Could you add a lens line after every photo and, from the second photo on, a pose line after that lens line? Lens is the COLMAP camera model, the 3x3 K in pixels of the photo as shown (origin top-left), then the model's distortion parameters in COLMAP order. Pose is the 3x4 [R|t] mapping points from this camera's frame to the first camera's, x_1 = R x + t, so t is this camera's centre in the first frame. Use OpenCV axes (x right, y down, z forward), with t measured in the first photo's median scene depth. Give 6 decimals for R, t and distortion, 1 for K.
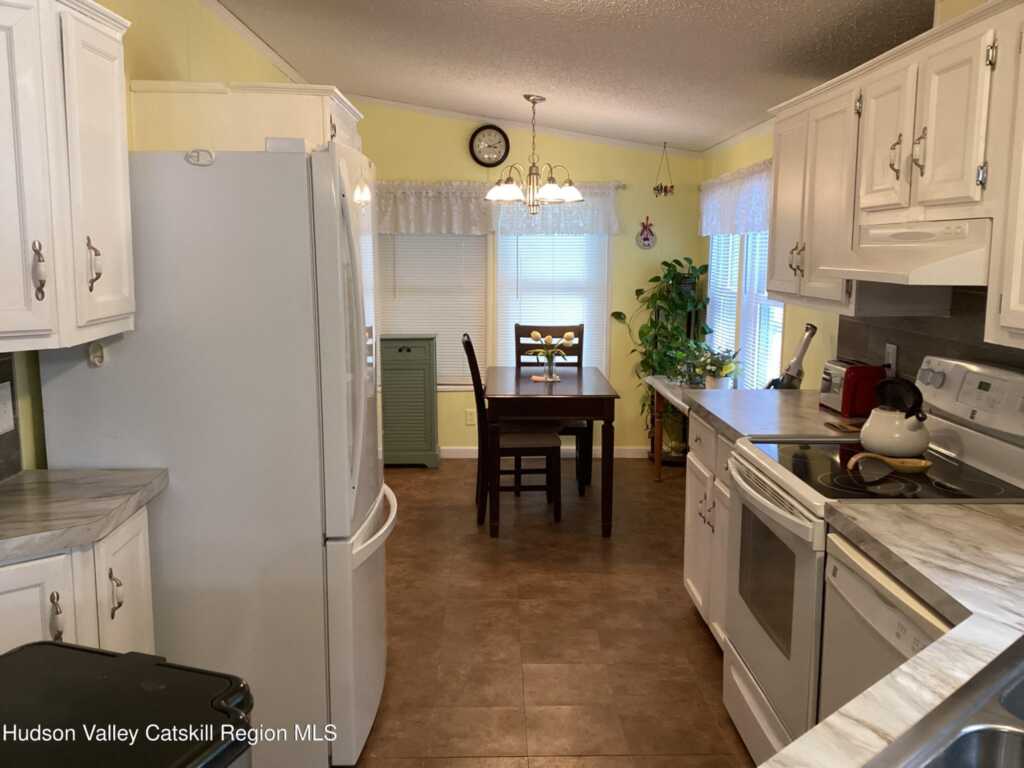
lens RADIAL K [[915.2, 0, 512.4], [0, 915.2, 388.9], [0, 0, 1]] dist [0.084860, -0.149921]
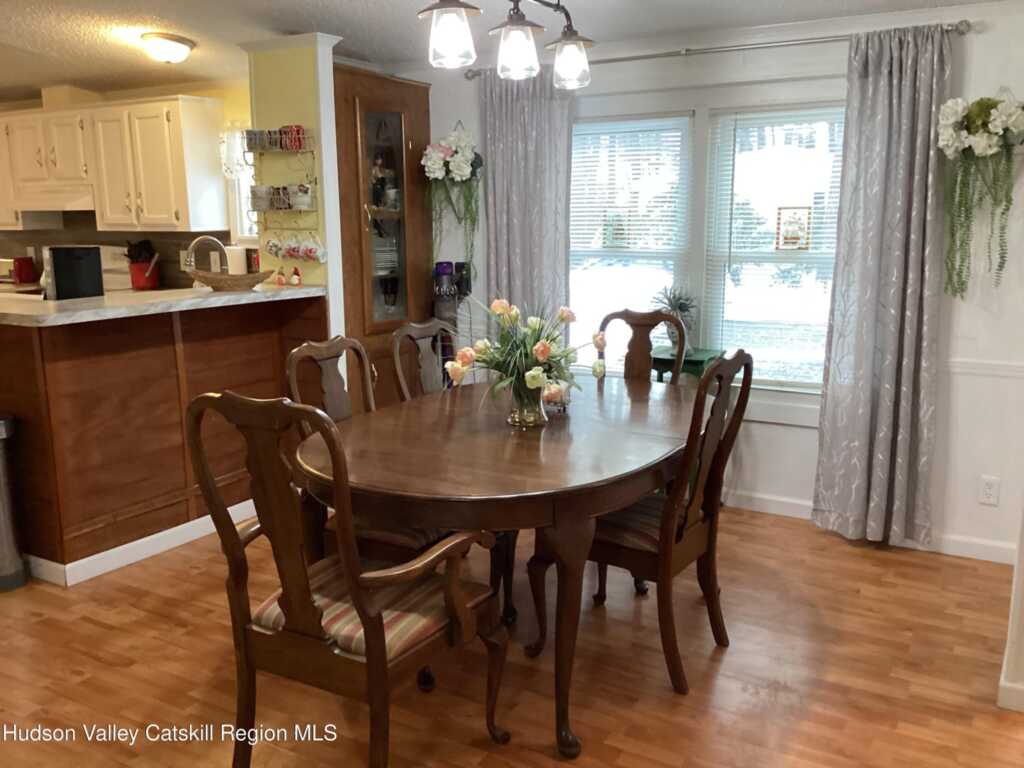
lens RADIAL K [[915.2, 0, 493.6], [0, 915.2, 384.5], [0, 0, 1]] dist [0.084860, -0.149921]
pose [[0.534565, -0.170682, 0.827713, -0.427456], [0.139448, 0.983783, 0.112804, 0.089180], [-0.833544, 0.055122, 0.549697, -0.514183]]
